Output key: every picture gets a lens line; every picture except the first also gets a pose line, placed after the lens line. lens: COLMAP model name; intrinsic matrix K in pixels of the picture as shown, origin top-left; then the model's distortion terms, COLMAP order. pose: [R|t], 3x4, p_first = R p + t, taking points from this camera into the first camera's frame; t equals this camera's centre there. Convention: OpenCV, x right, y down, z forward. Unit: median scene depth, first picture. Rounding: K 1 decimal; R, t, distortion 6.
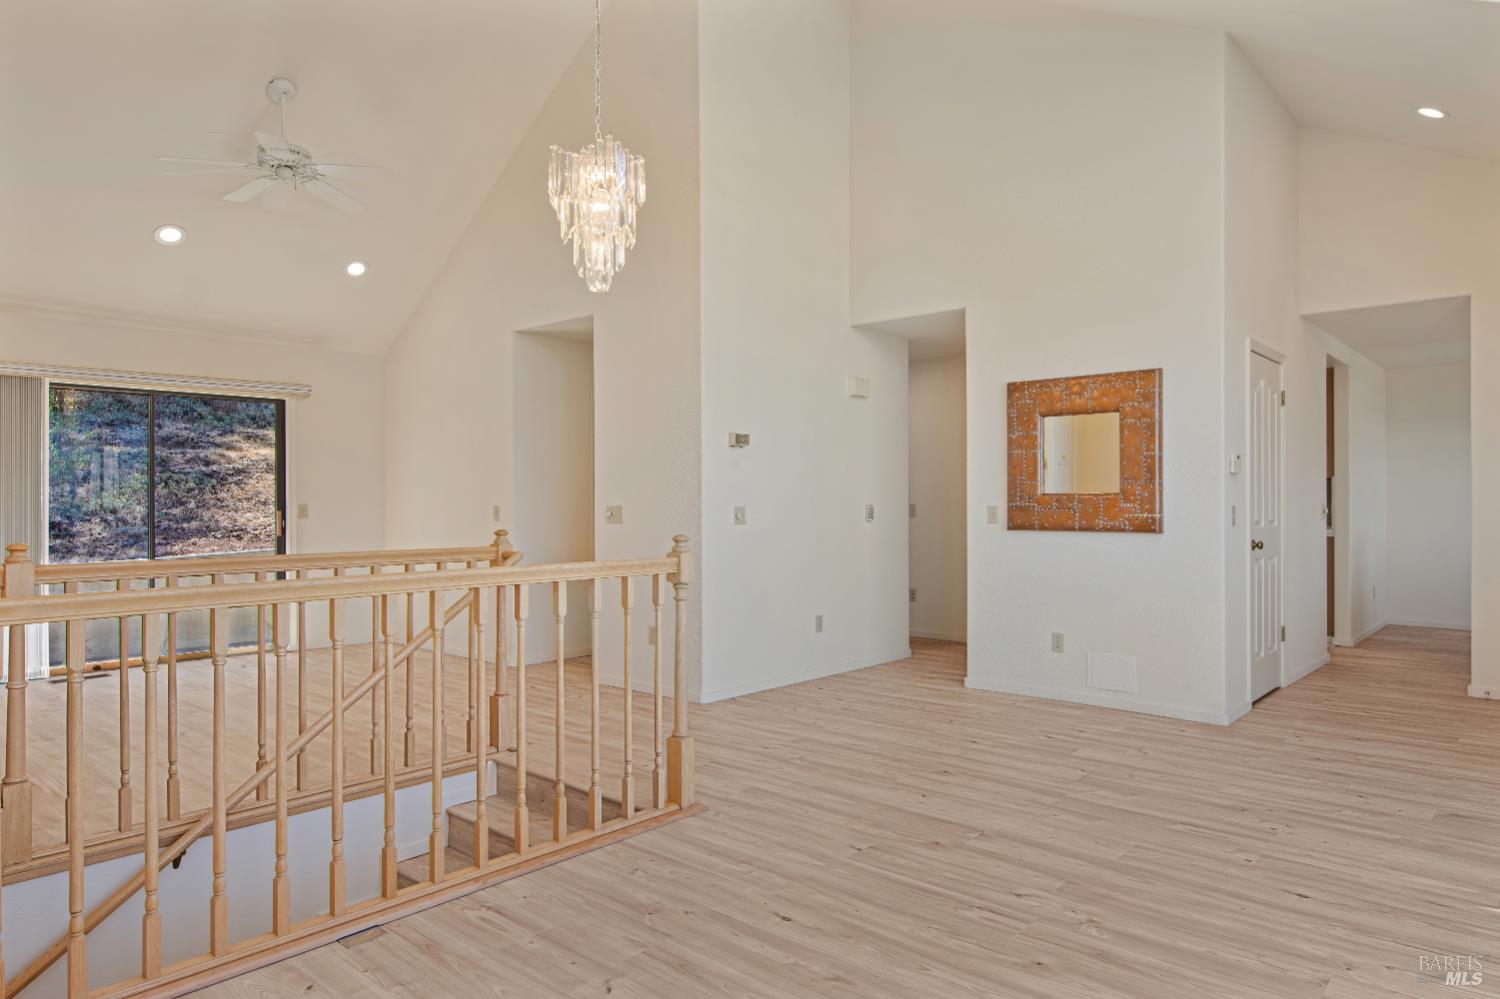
lens RADIAL K [[924.8, 0, 760.9], [0, 924.8, 506.0], [0, 0, 1]] dist [0.005370, 0.000297]
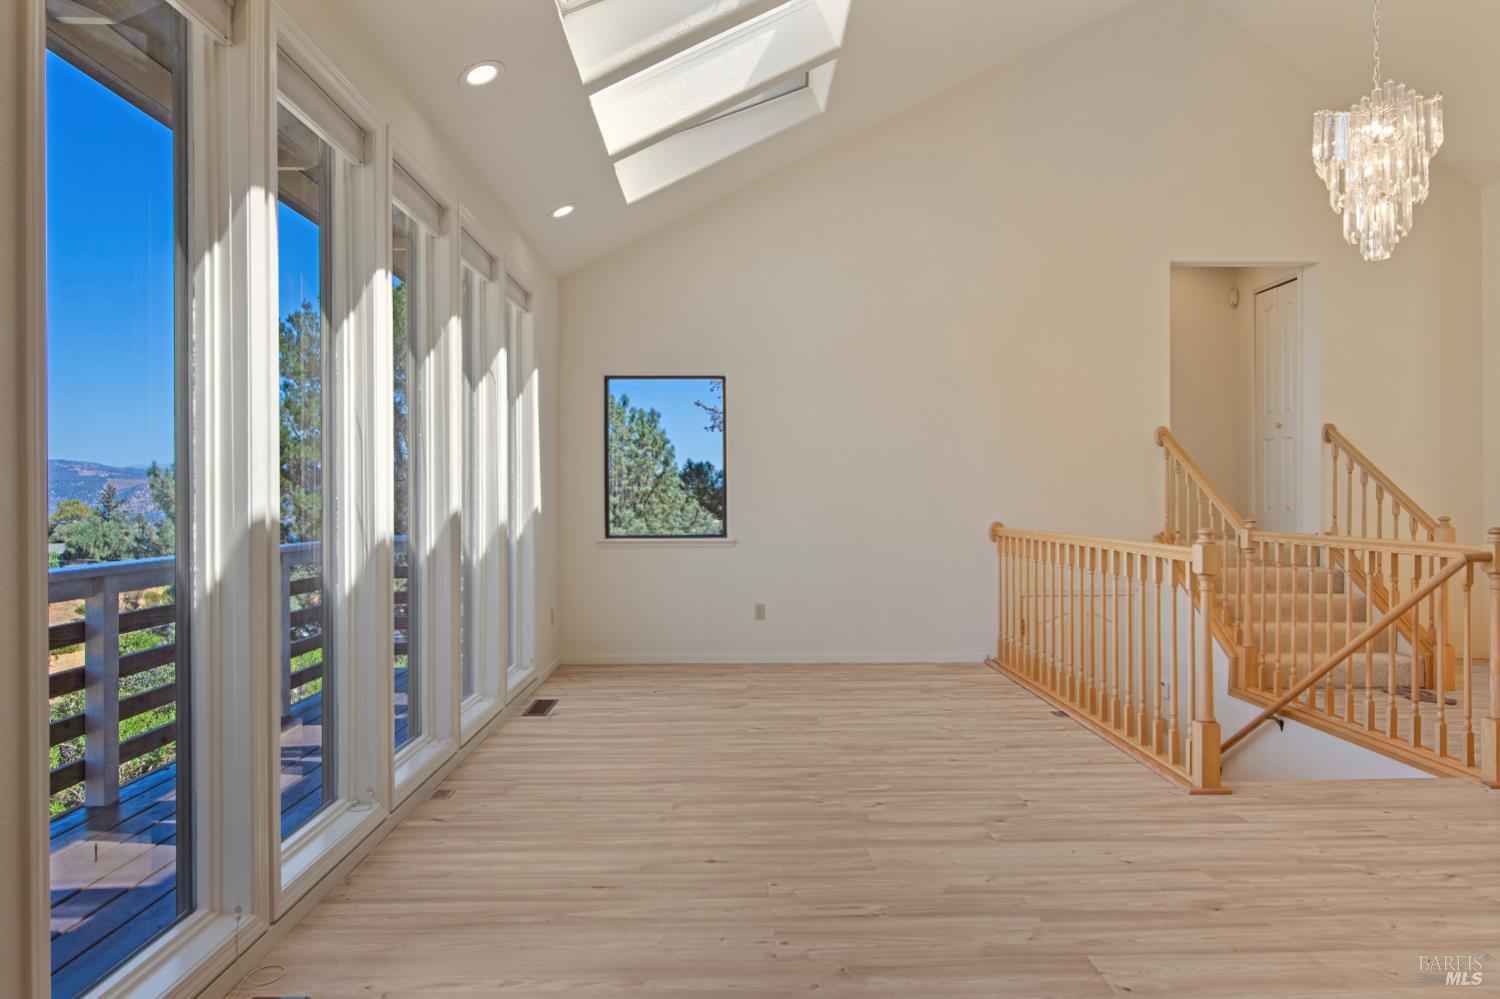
lens RADIAL K [[924.8, 0, 760.9], [0, 924.8, 506.0], [0, 0, 1]] dist [0.005370, 0.000297]
pose [[-0.724486, 0.008956, -0.689231, 1.040393], [0.000382, 0.999921, 0.012591, -0.007458], [0.689290, 0.008859, -0.724432, 1.473738]]
